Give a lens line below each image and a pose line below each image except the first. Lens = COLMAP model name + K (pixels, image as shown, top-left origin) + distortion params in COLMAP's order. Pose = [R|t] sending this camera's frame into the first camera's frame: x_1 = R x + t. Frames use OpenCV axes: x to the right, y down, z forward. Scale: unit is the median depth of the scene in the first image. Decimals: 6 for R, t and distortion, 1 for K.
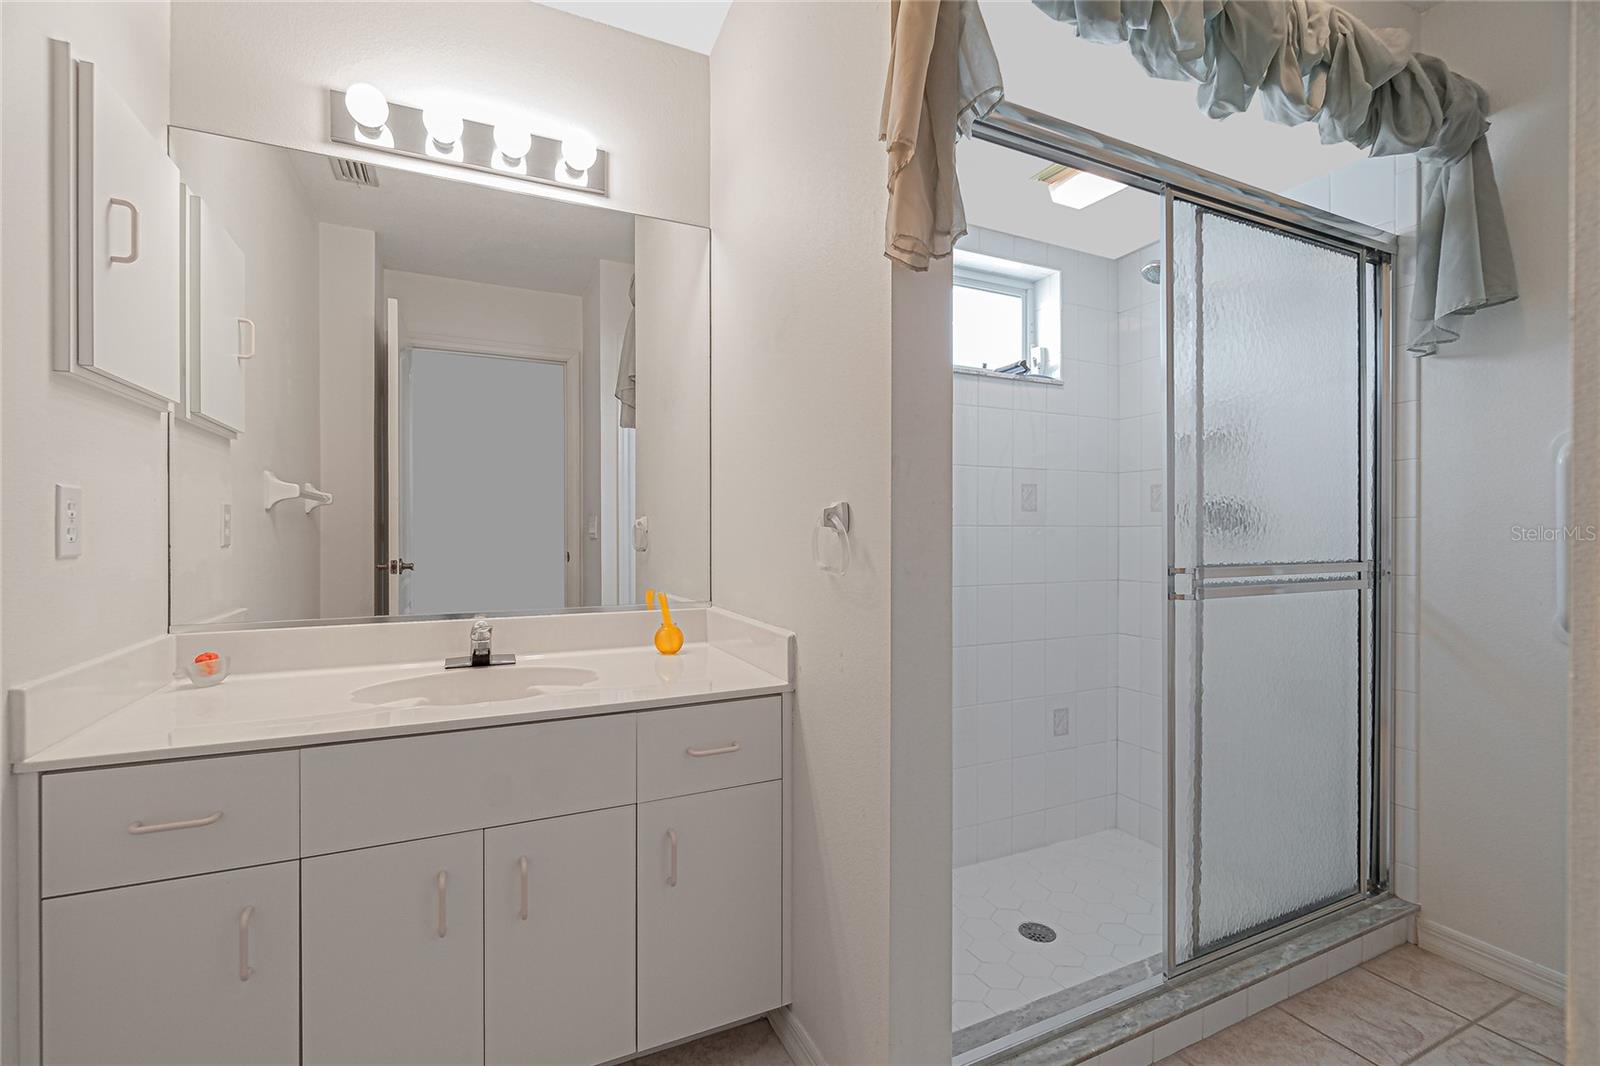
lens RADIAL K [[705.0, 0, 797.3], [0, 705.0, 534.6], [0, 0, 1]] dist [0.000620, -0.000244]
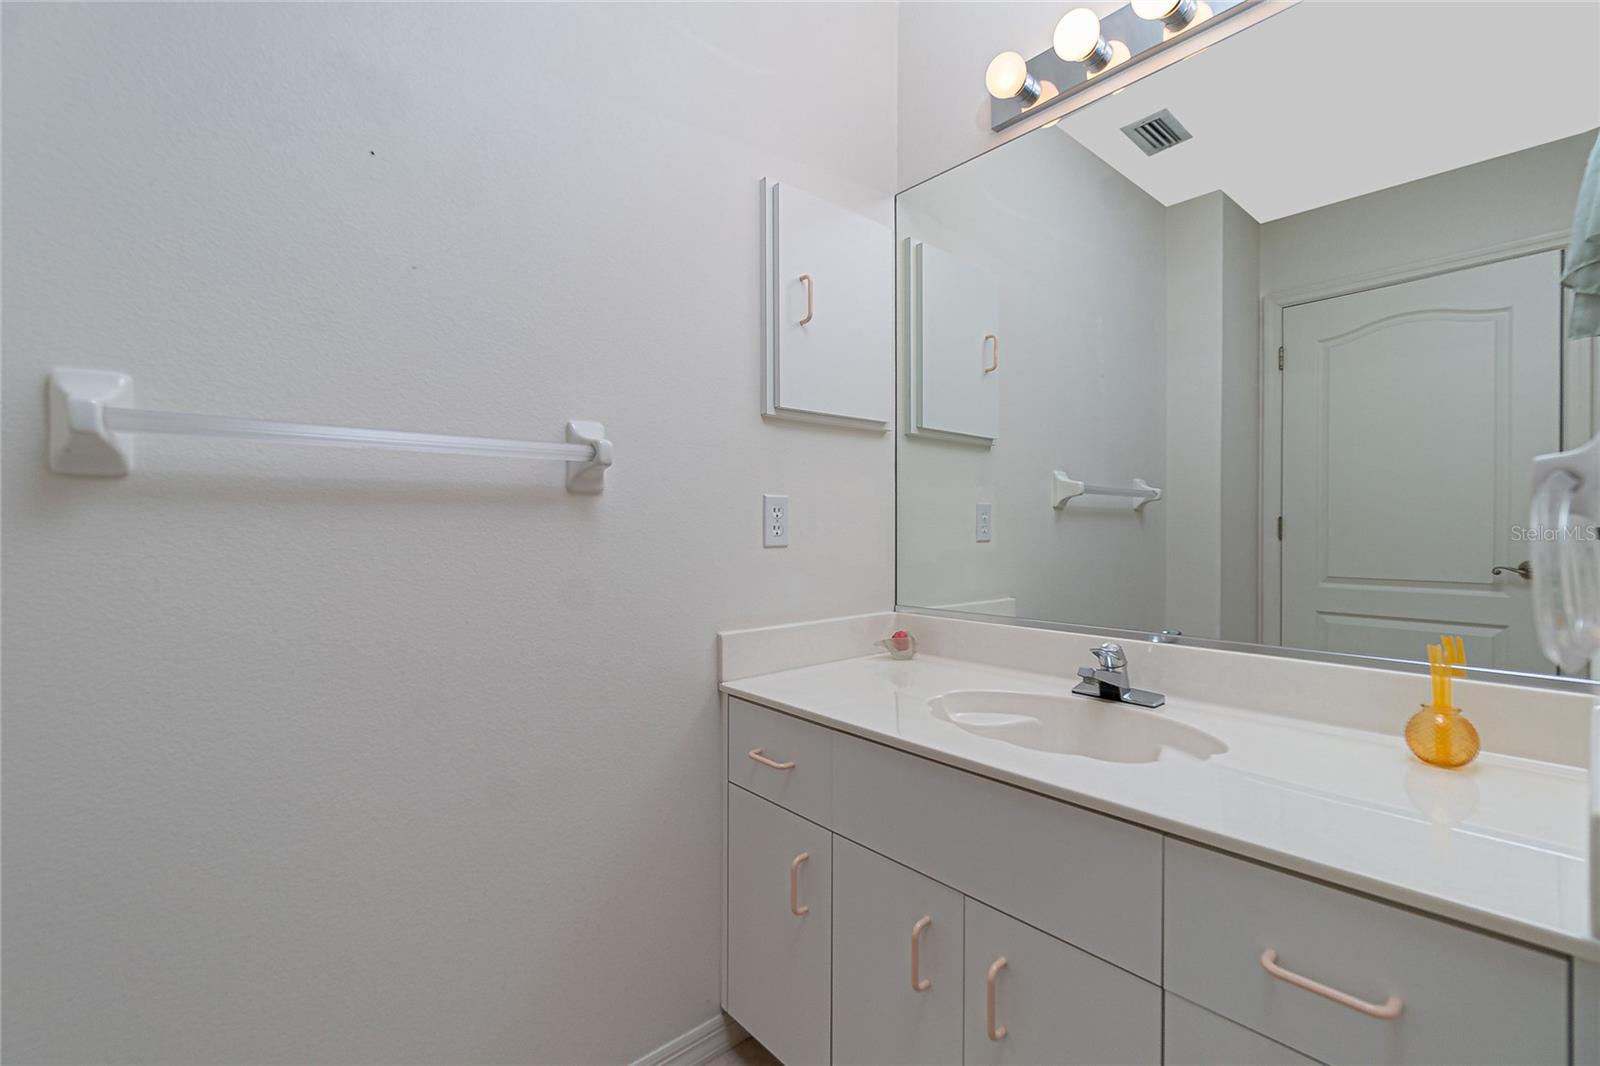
lens RADIAL K [[705.0, 0, 797.3], [0, 705.0, 534.6], [0, 0, 1]] dist [0.000620, -0.000244]
pose [[0.272112, 0.011995, -0.962191, 0.239790], [-0.005473, 0.999925, 0.010917, -0.005497], [0.962250, 0.002295, 0.272157, 0.495246]]
